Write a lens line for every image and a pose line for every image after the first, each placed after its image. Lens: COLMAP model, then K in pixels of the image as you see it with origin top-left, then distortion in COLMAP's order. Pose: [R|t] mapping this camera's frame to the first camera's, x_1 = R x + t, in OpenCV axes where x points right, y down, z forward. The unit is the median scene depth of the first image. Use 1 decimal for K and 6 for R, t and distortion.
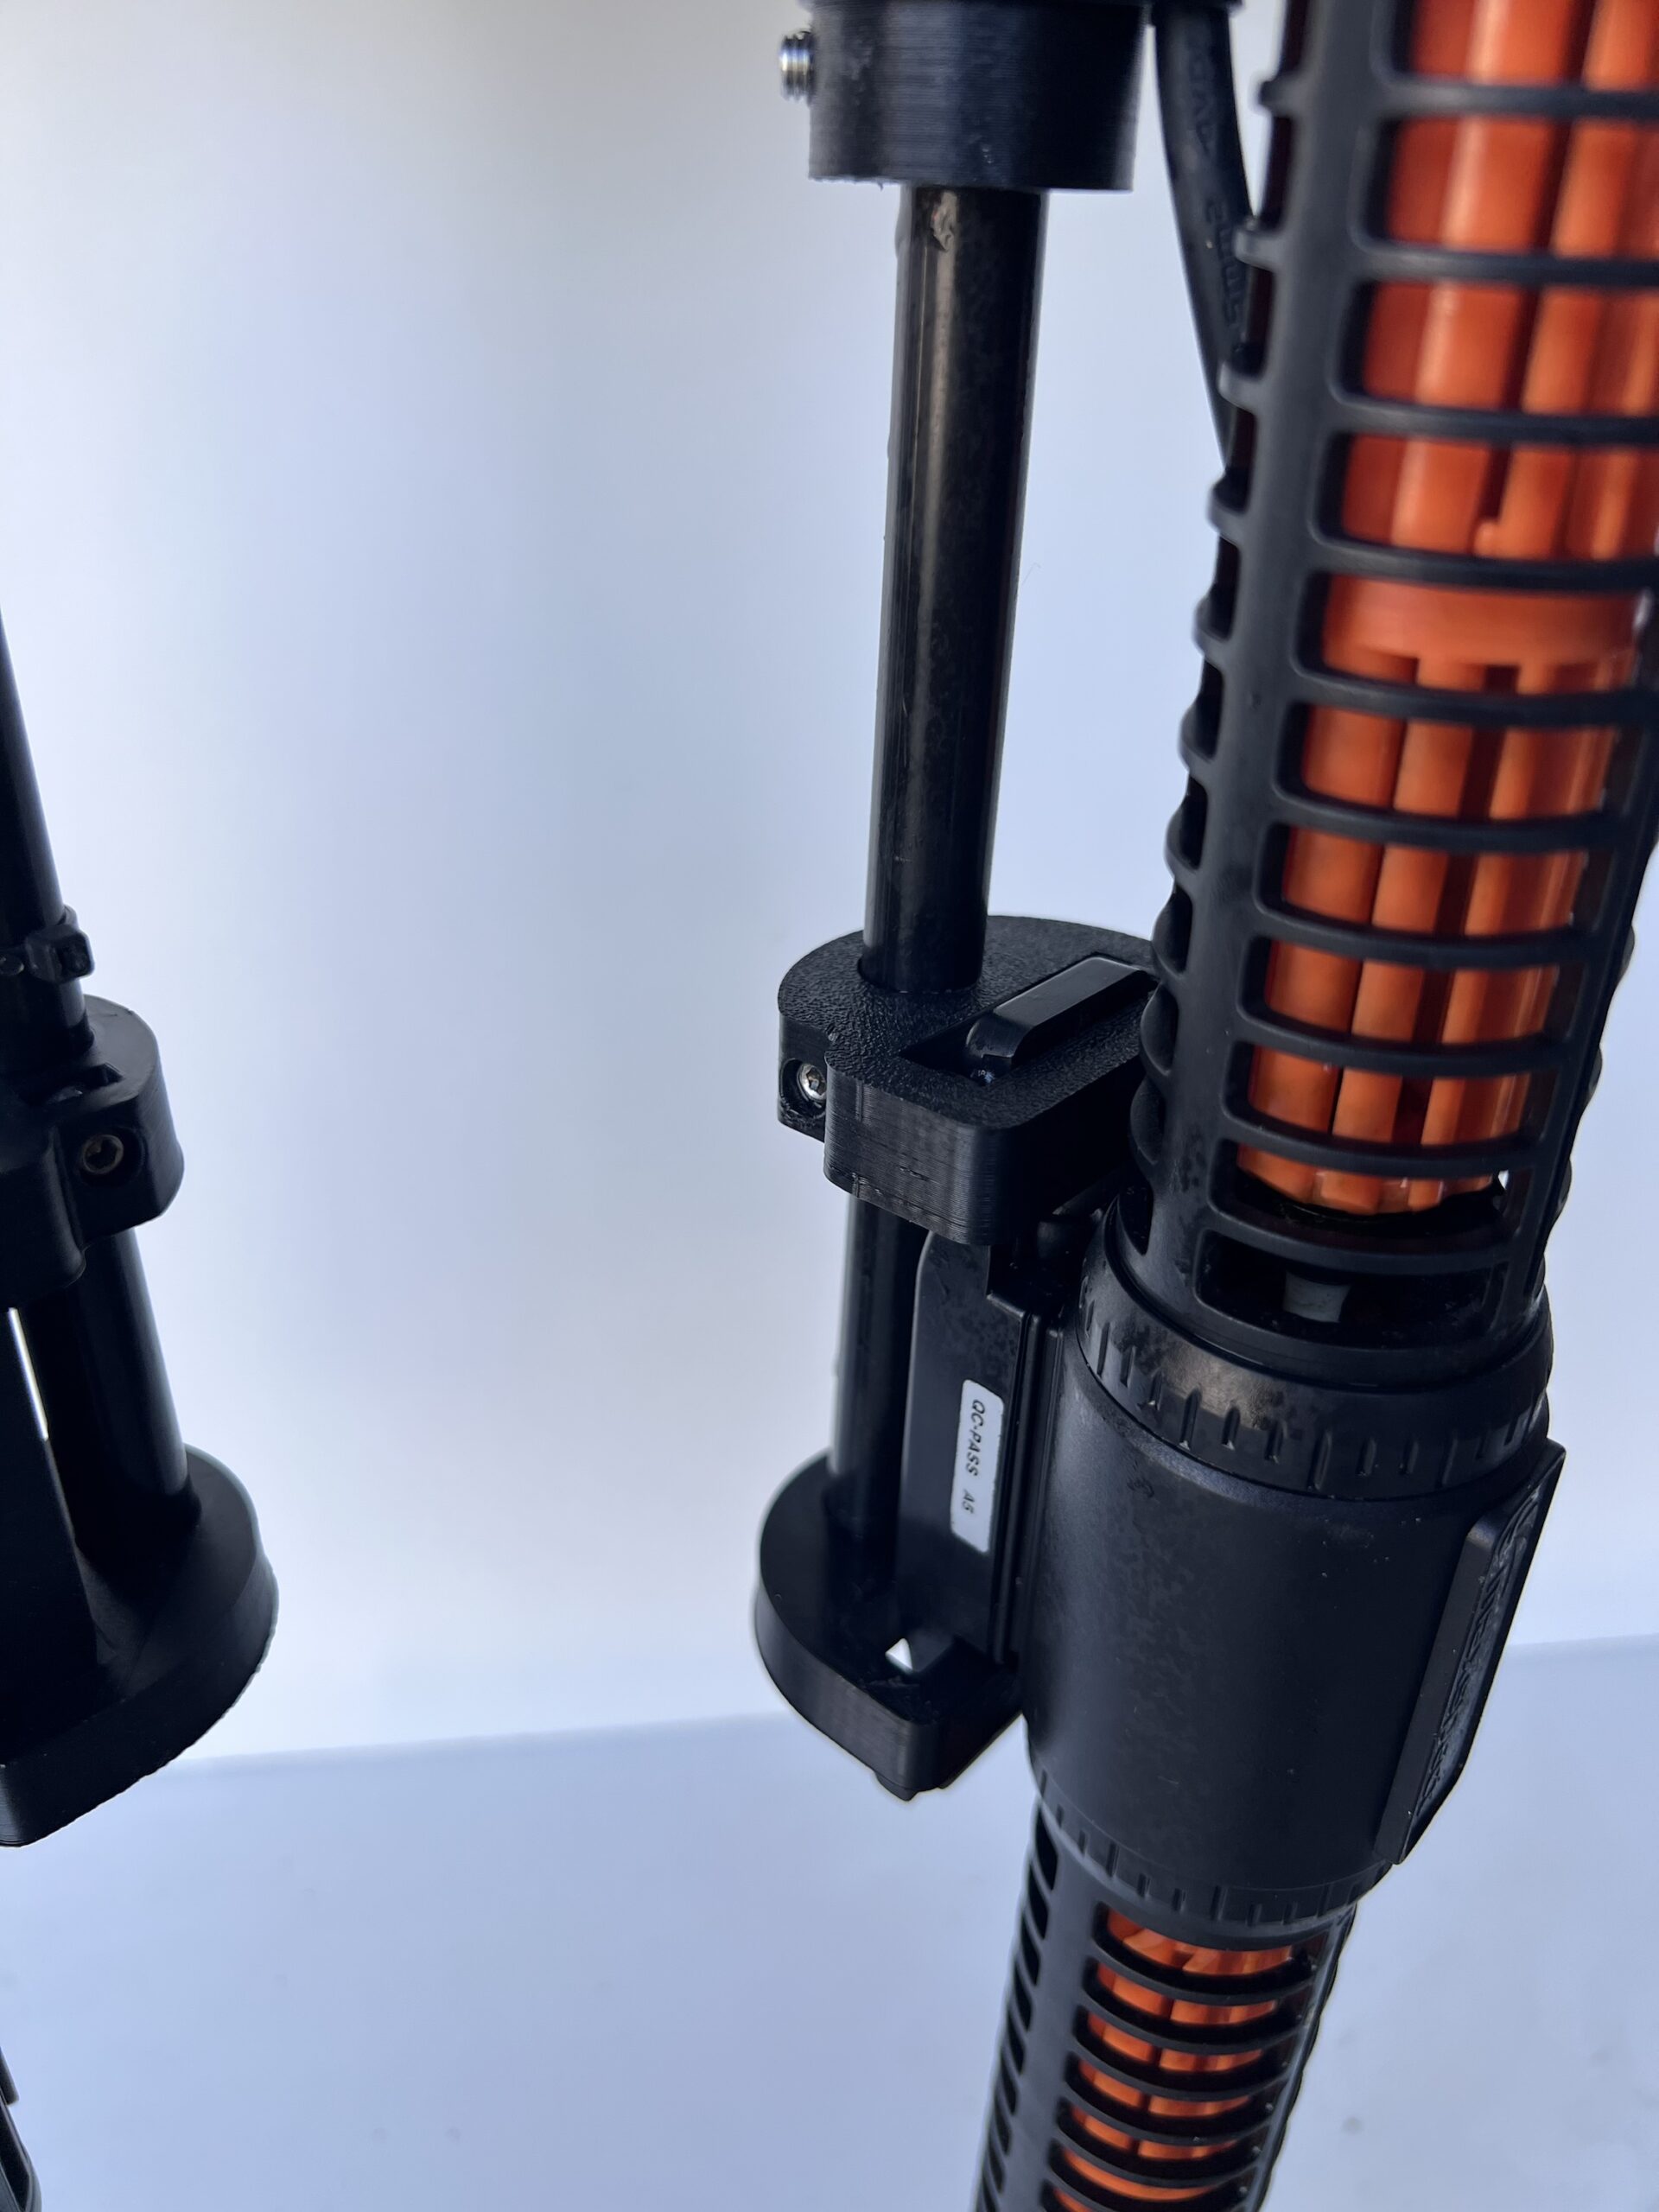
lens RADIAL K [[1901.7, 0, 829.5], [0, 1901.7, 1106.0], [0, 0, 1]] dist [0.104099, -0.228485]
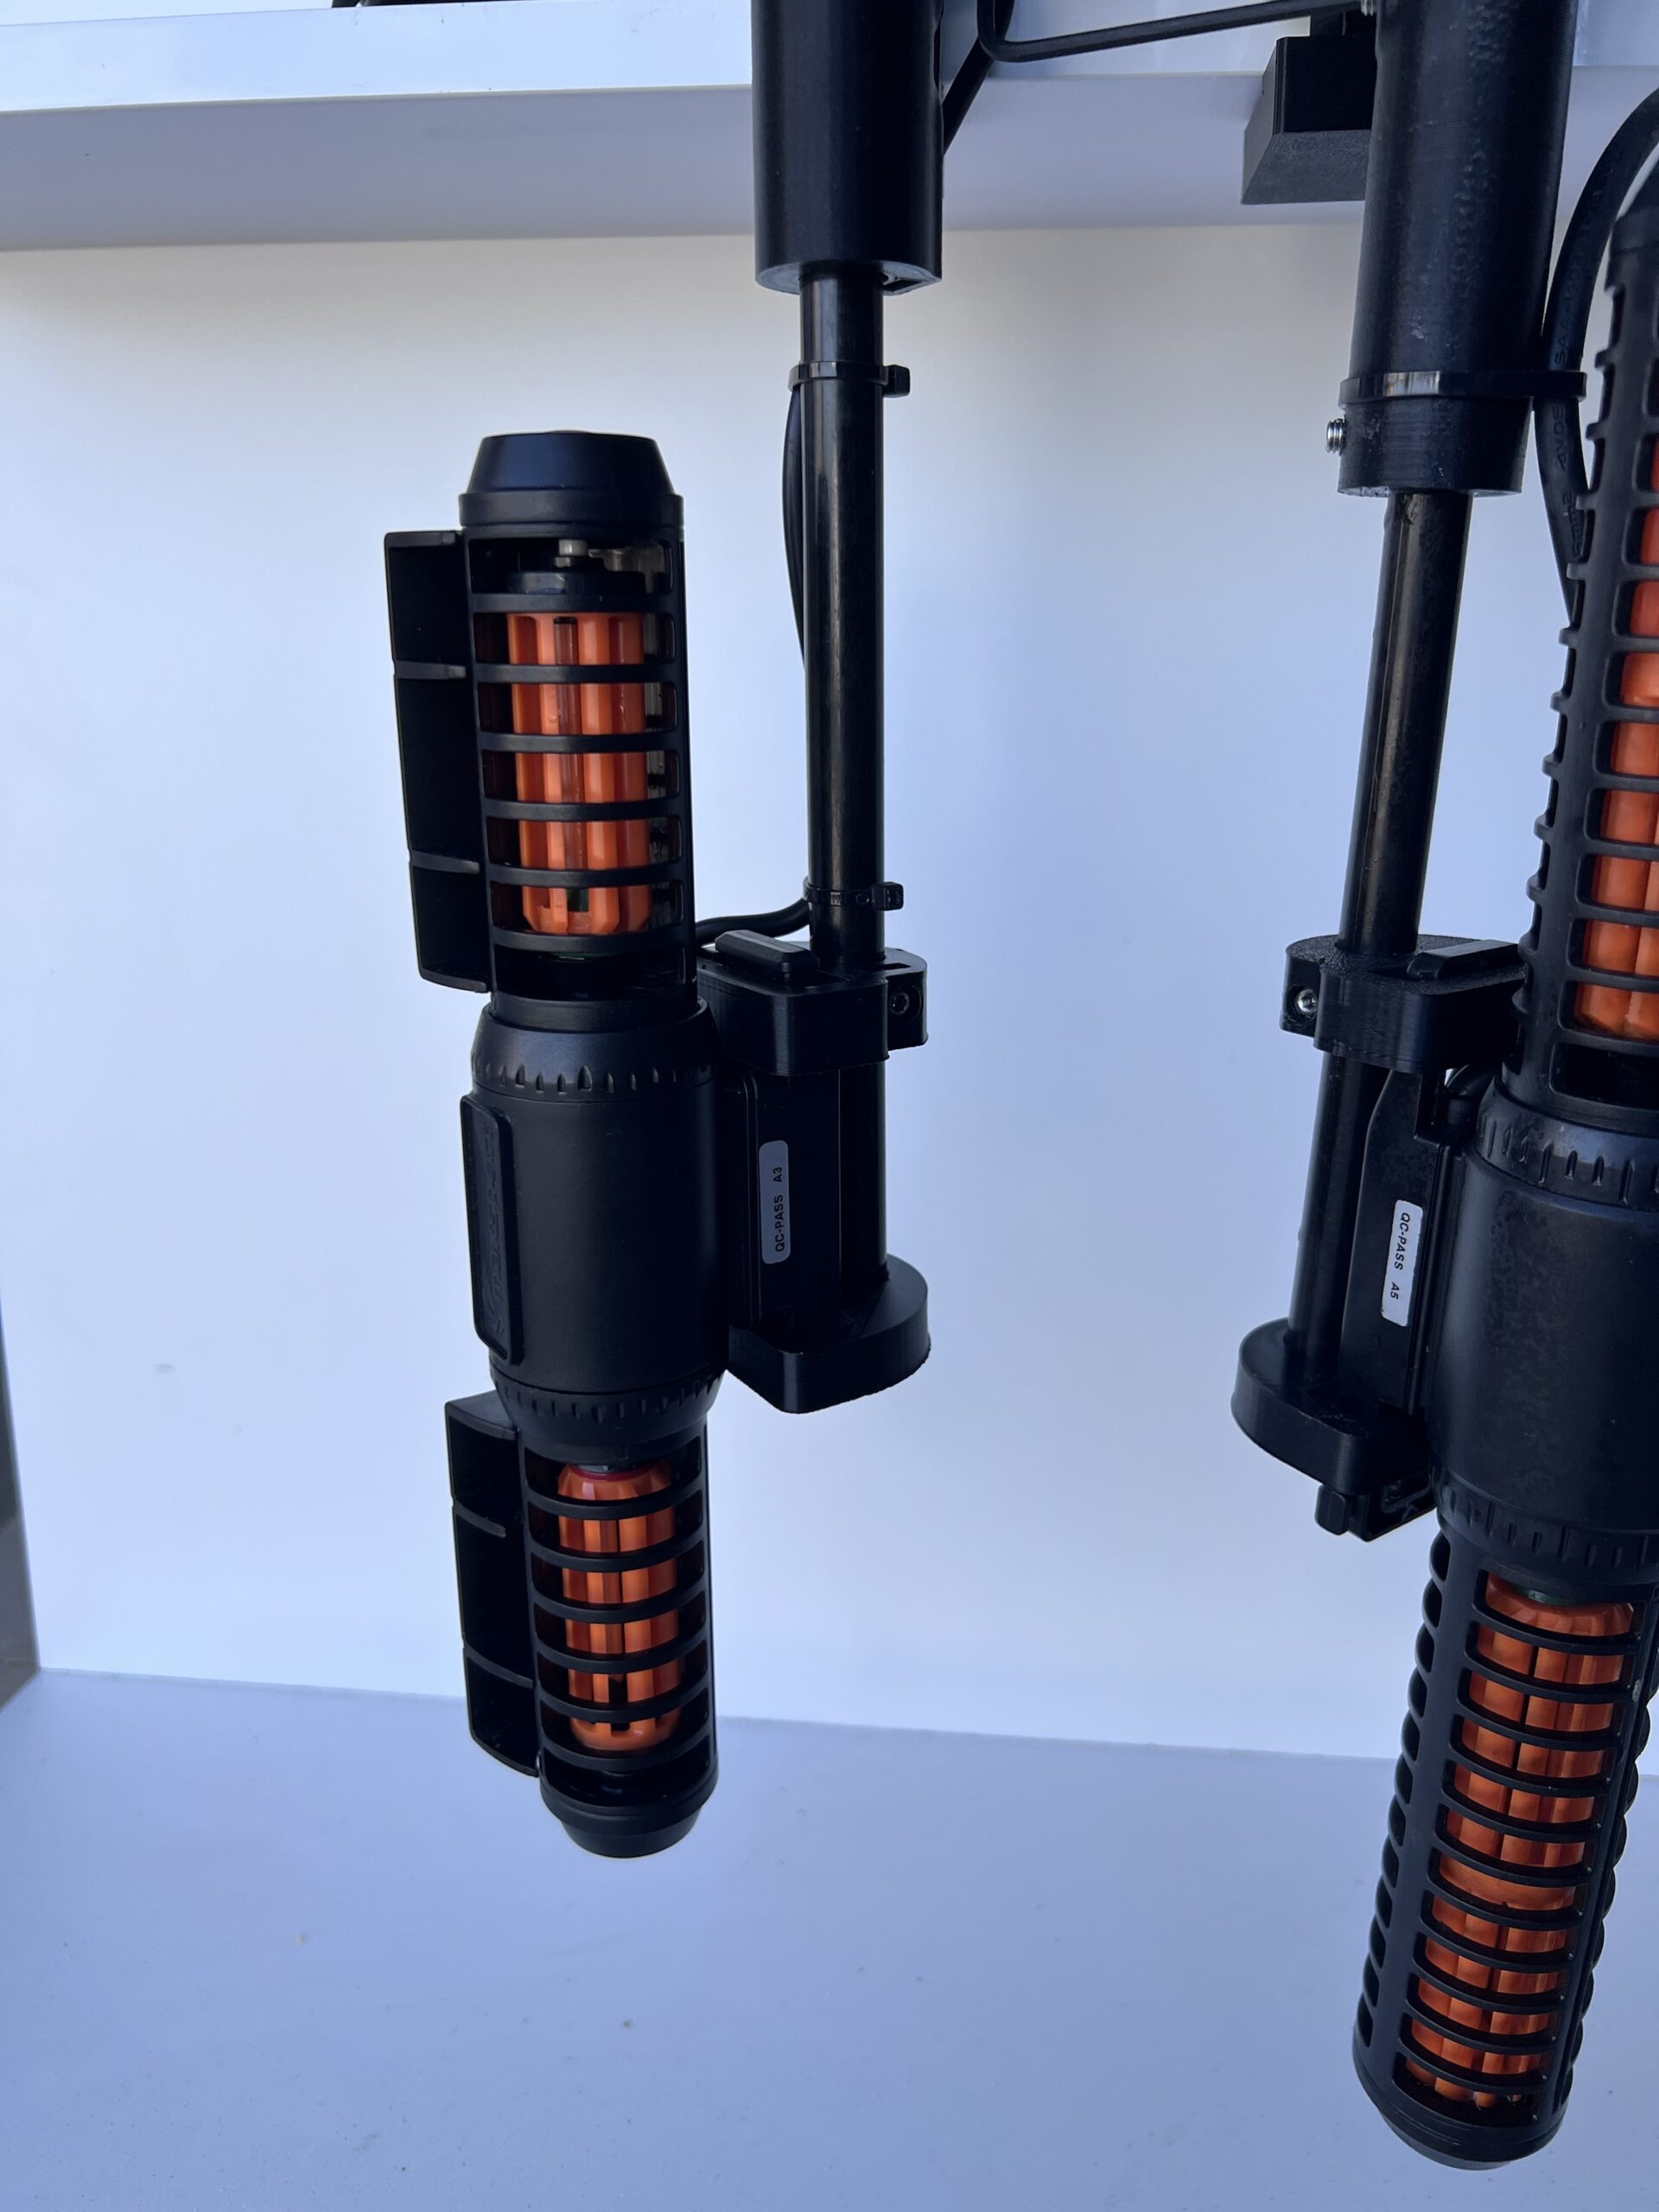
lens RADIAL K [[1963.0, 0, 691.1], [0, 1963.0, 1093.8], [0, 0, 1]] dist [-0.001905, -0.023265]
pose [[0.967647, 0.053408, -0.246590, -0.110003], [-0.106603, 0.972362, -0.207722, 0.515967], [0.228680, 0.227289, 0.946597, -0.765810]]
